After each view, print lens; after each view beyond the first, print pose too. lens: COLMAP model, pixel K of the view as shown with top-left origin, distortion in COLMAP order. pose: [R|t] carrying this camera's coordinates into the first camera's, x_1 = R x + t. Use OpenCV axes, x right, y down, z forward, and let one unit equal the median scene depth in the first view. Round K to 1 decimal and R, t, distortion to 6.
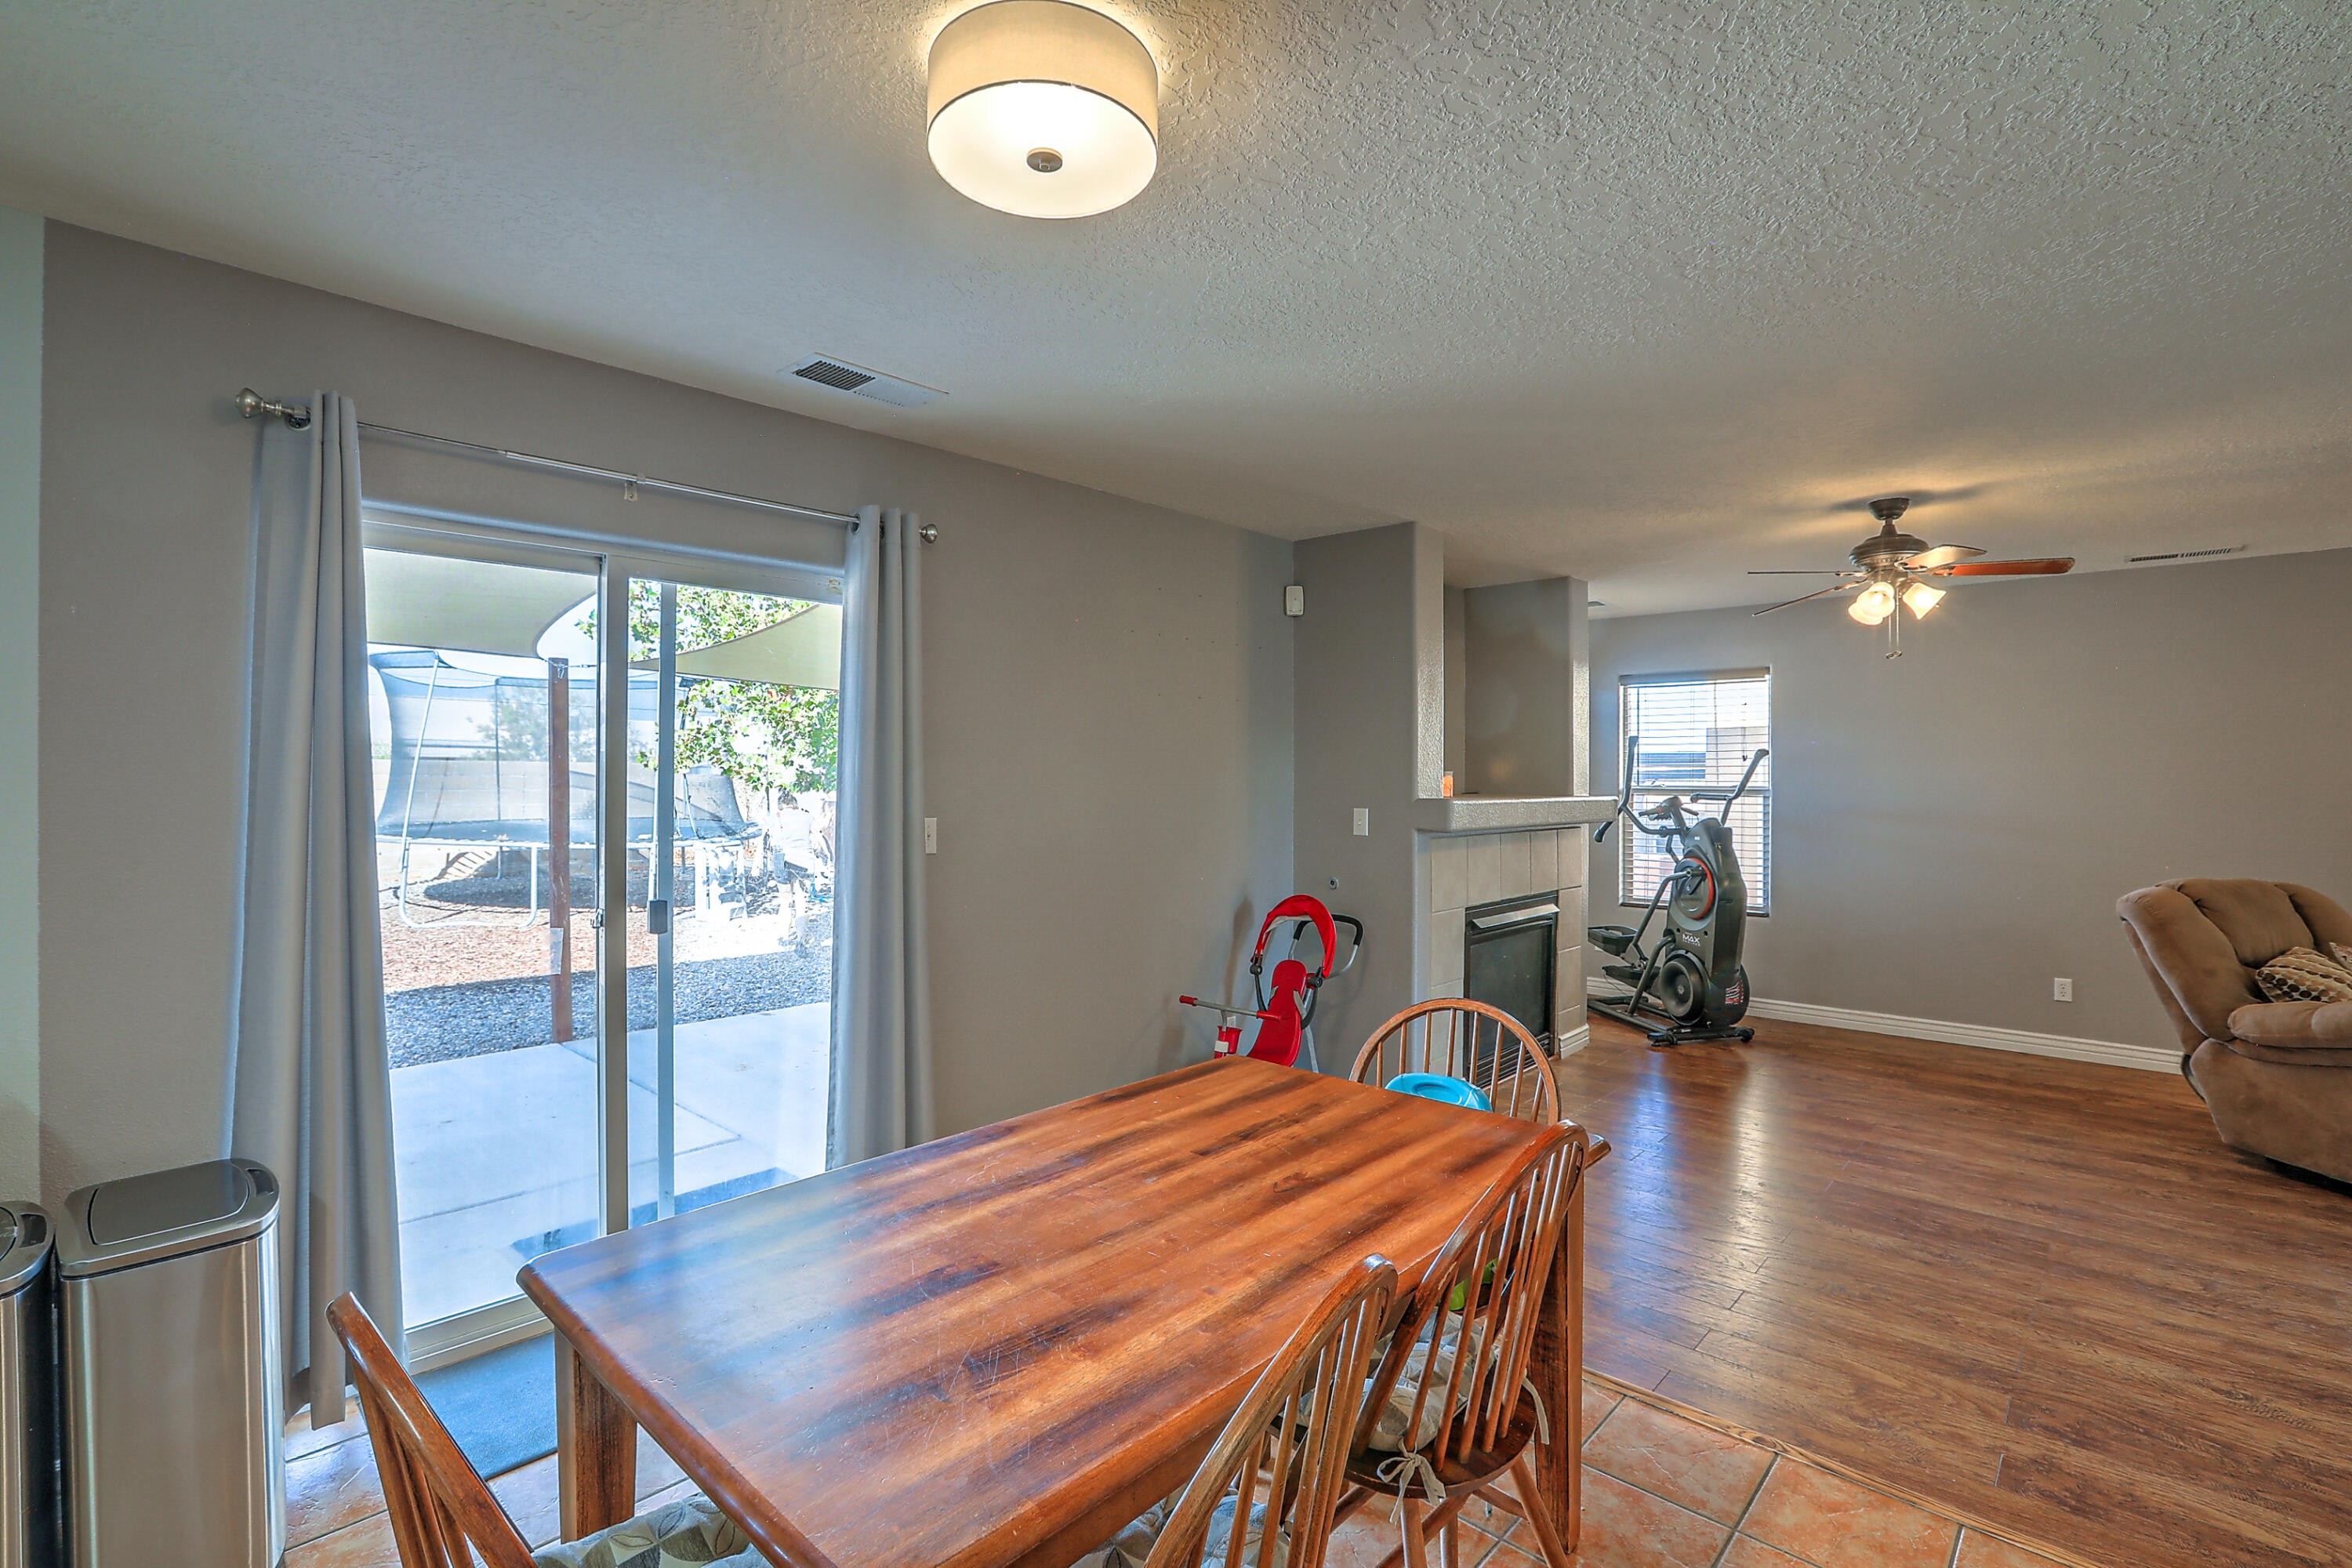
lens RADIAL K [[1072.8, 0, 1176.0], [0, 1072.8, 784.0], [0, 0, 1]] dist [-0.052355, 0.017709]
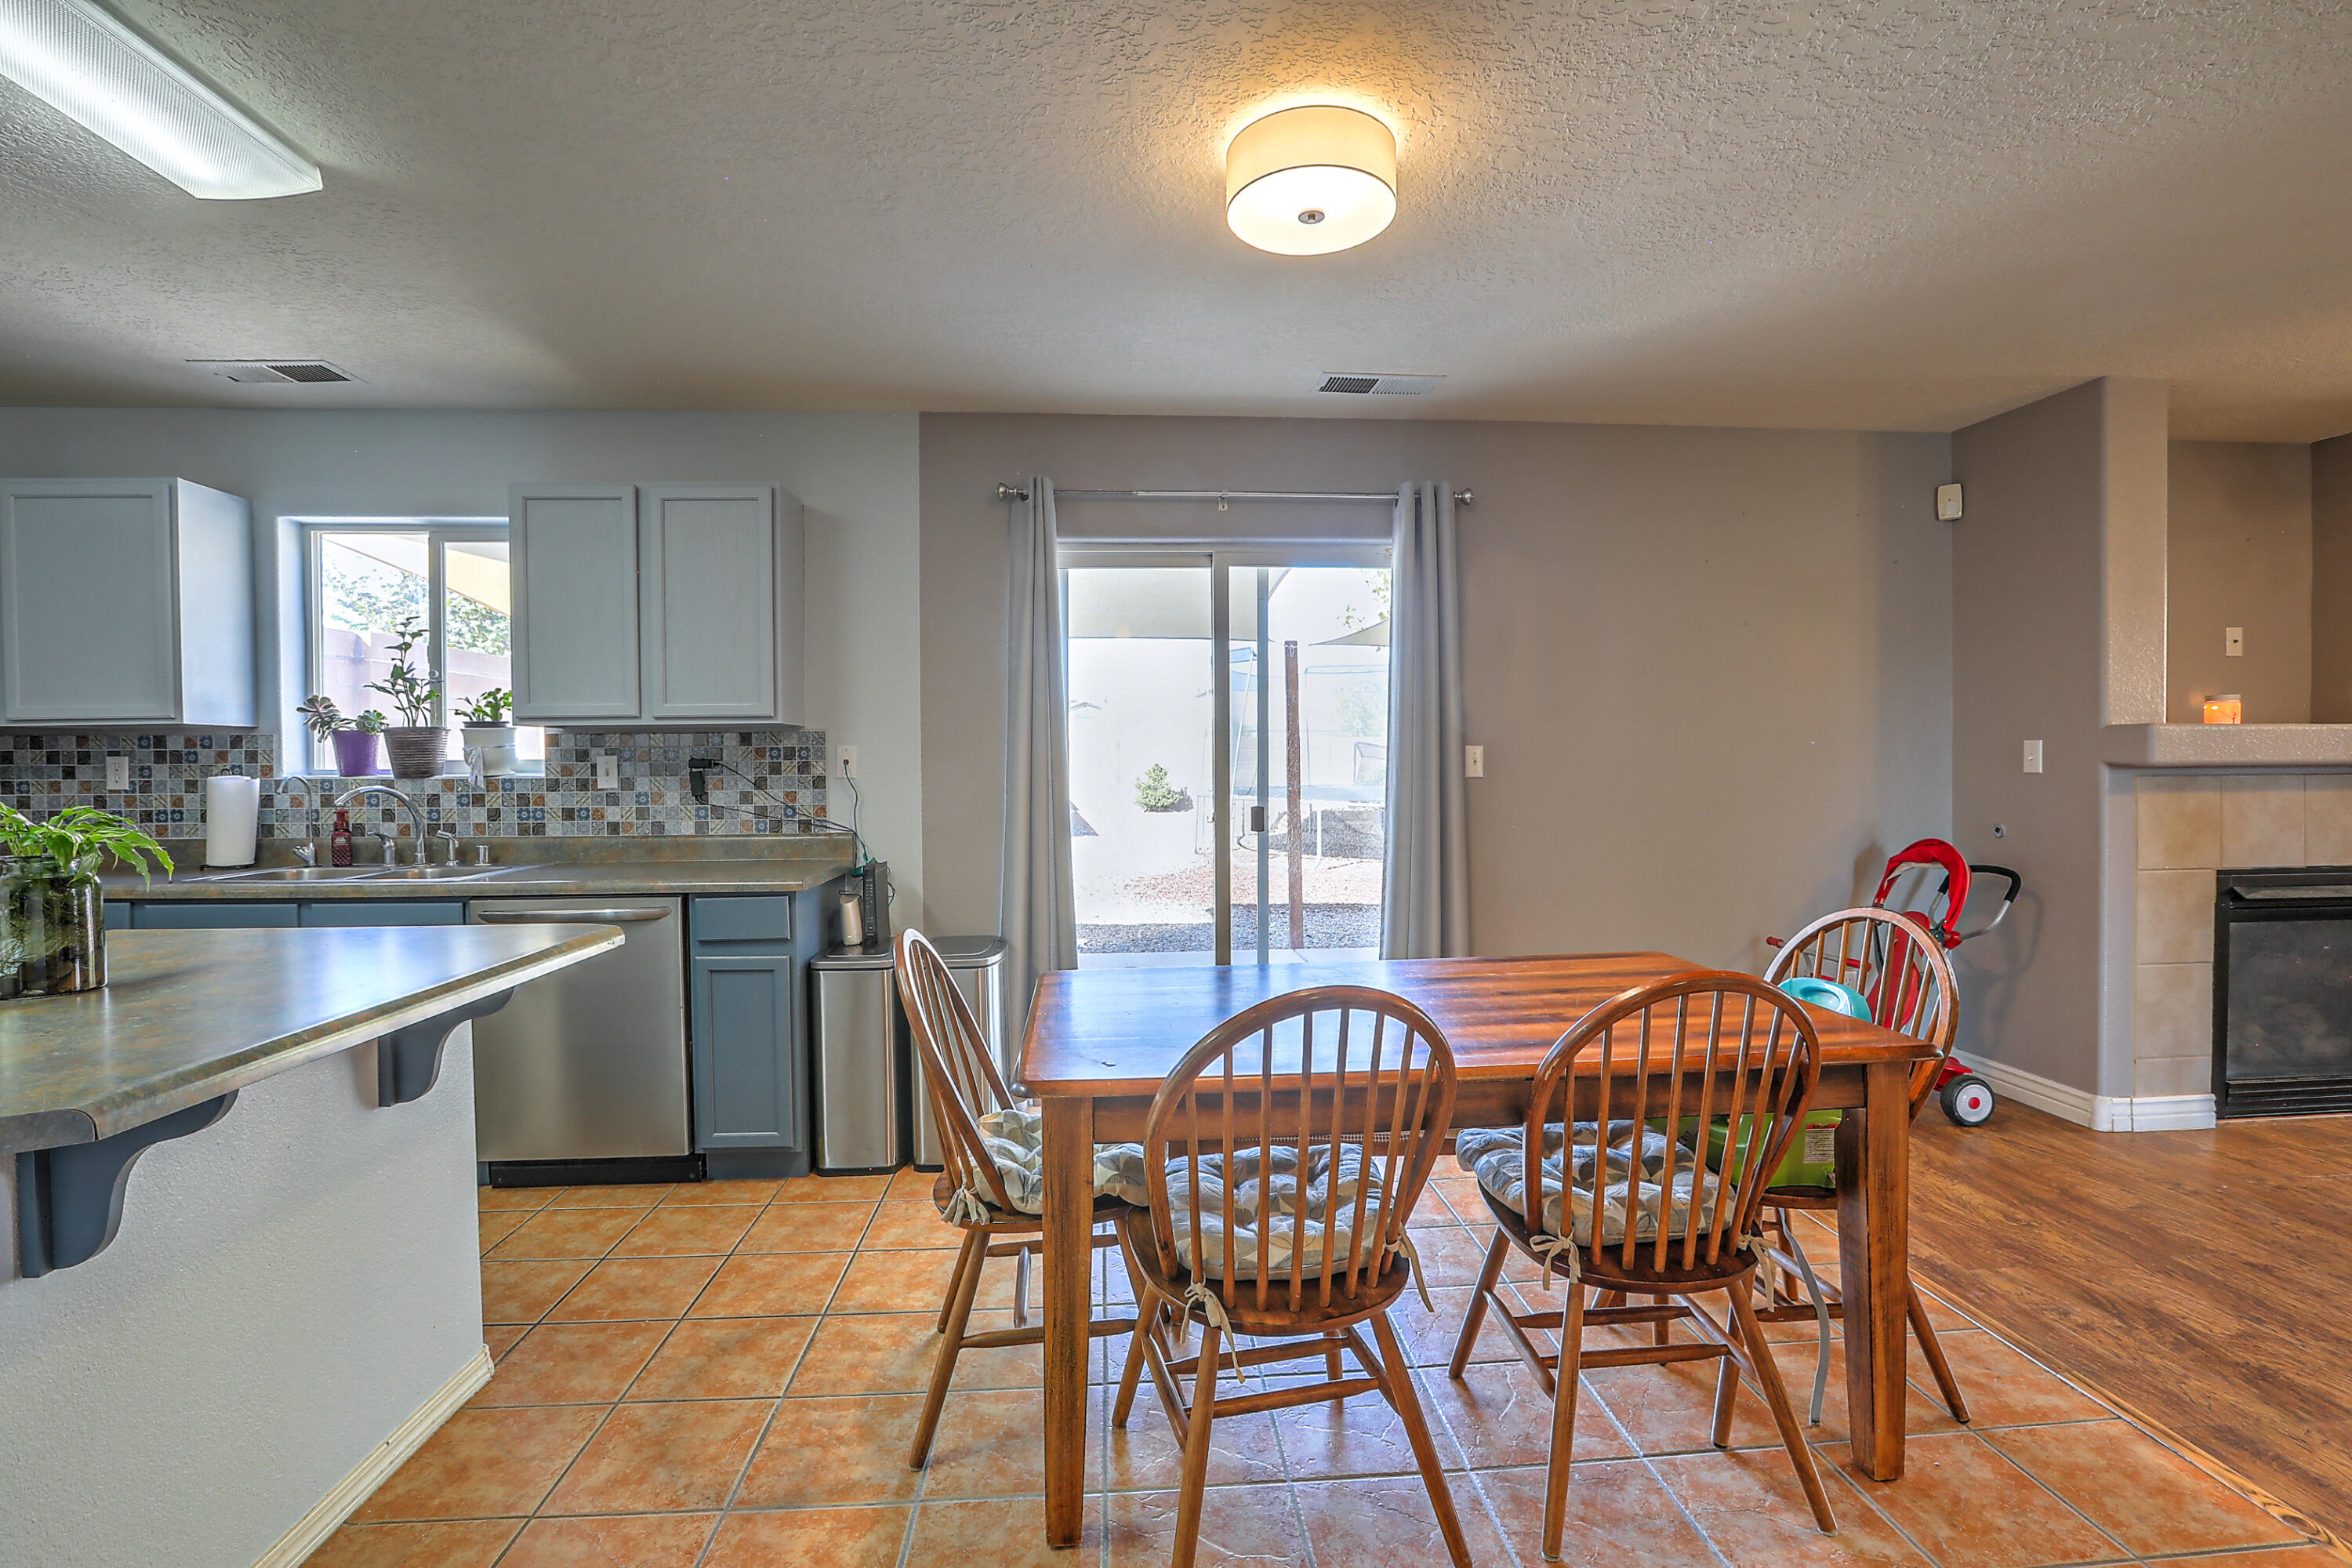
lens RADIAL K [[1061.3, 0, 1181.6], [0, 1061.3, 782.7], [0, 0, 1]] dist [-0.045386, 0.014290]
pose [[0.736357, 0.004780, -0.676576, 0.248135], [0.007422, 0.999858, 0.015142, 0.042989], [0.676552, -0.016171, 0.736217, -0.041151]]
